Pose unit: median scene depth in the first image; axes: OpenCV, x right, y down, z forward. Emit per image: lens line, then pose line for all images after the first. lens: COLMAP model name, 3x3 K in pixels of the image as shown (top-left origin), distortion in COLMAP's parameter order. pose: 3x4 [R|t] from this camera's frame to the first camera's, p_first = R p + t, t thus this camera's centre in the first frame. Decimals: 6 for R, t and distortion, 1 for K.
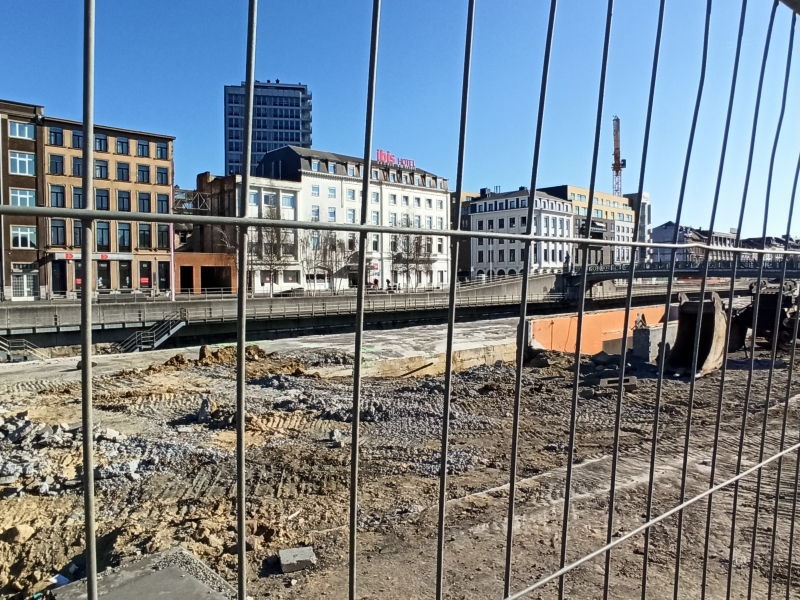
lens RADIAL K [[578.9, 0, 404.4], [0, 578.9, 303.7], [0, 0, 1]] dist [-0.051976, 0.035067]
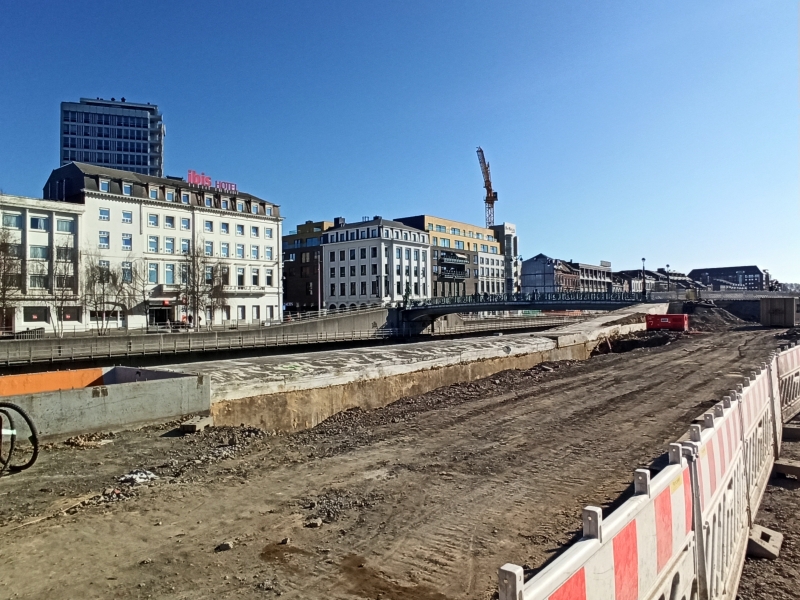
lens RADIAL K [[578.9, 0, 411.6], [0, 578.9, 311.4], [0, 0, 1]] dist [-0.051976, 0.035067]
pose [[0.987390, -0.009922, 0.157997, 0.127204], [0.017095, 0.998881, -0.044105, -0.003619], [-0.157382, 0.046250, 0.986454, 0.067401]]
